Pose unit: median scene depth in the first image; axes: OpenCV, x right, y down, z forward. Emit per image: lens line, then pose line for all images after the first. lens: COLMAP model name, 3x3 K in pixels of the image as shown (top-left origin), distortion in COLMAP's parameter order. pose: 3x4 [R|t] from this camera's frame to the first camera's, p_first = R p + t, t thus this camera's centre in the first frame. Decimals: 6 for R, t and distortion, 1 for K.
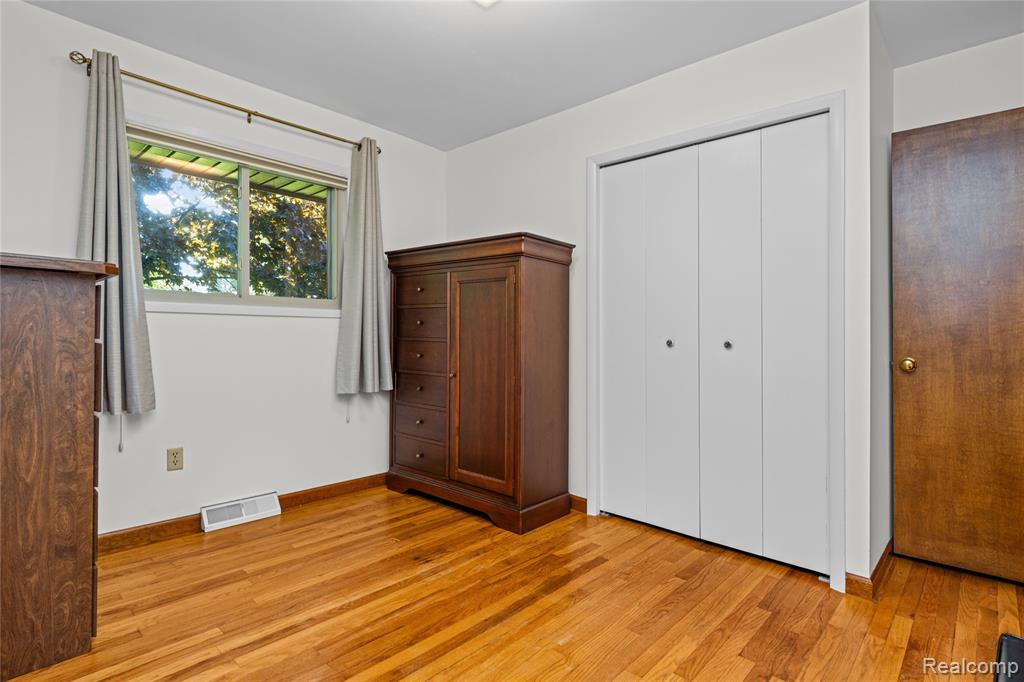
lens RADIAL K [[522.9, 0, 506.8], [0, 522.9, 343.1], [0, 0, 1]] dist [-0.002112, 0.000050]
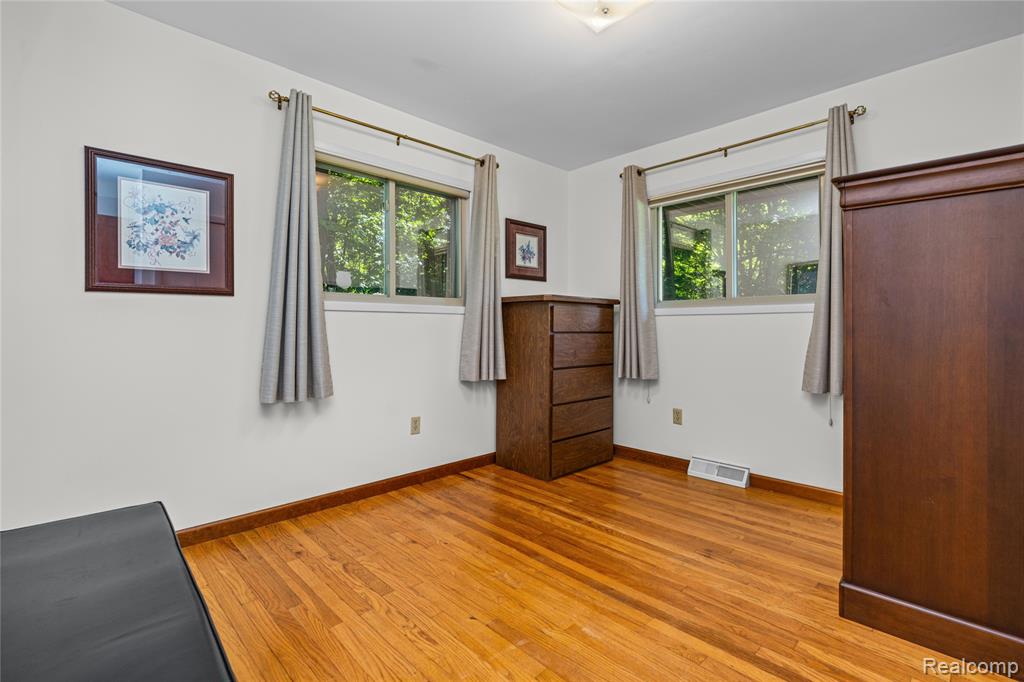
lens RADIAL K [[468.4, 0, 507.8], [0, 468.4, 334.9], [0, 0, 1]] dist [0.002038, 0.000104]
pose [[-0.054584, 0.002512, -0.998506, 0.793970], [-0.024180, 0.999700, 0.003837, 0.003671], [0.998216, 0.024354, -0.054507, 0.694486]]
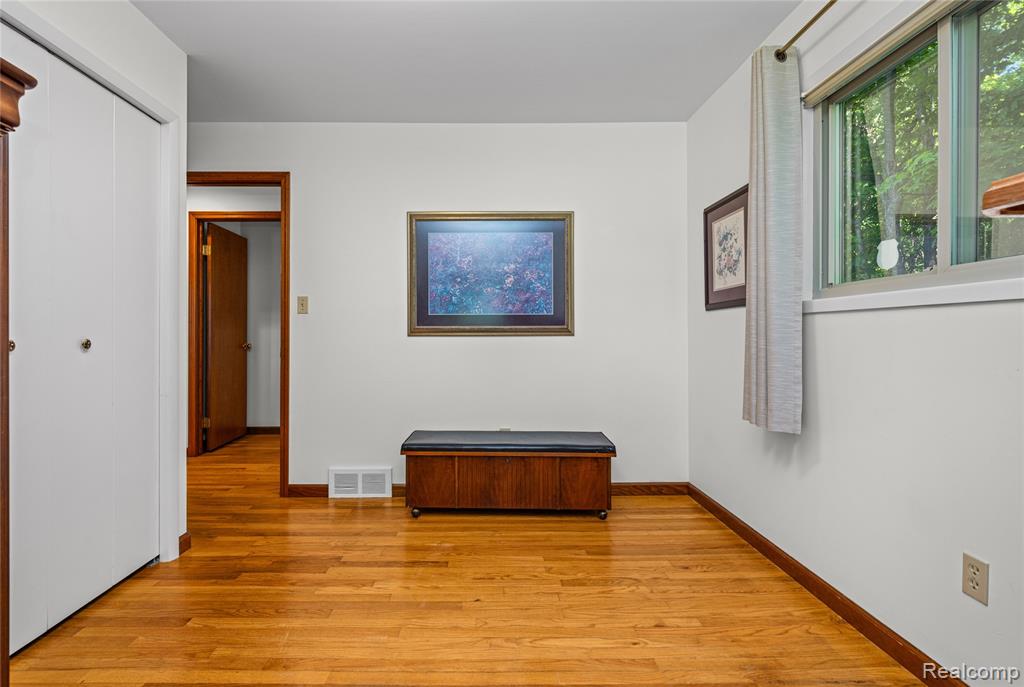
lens RADIAL K [[493.1, 0, 485.1], [0, 493.1, 328.8], [0, 0, 1]] dist [0.005932, -0.006430]
pose [[-0.683537, -0.003138, 0.729909, -0.567889], [0.007931, 0.999900, 0.011725, -0.026595], [-0.729873, 0.013804, -0.683443, 1.177727]]
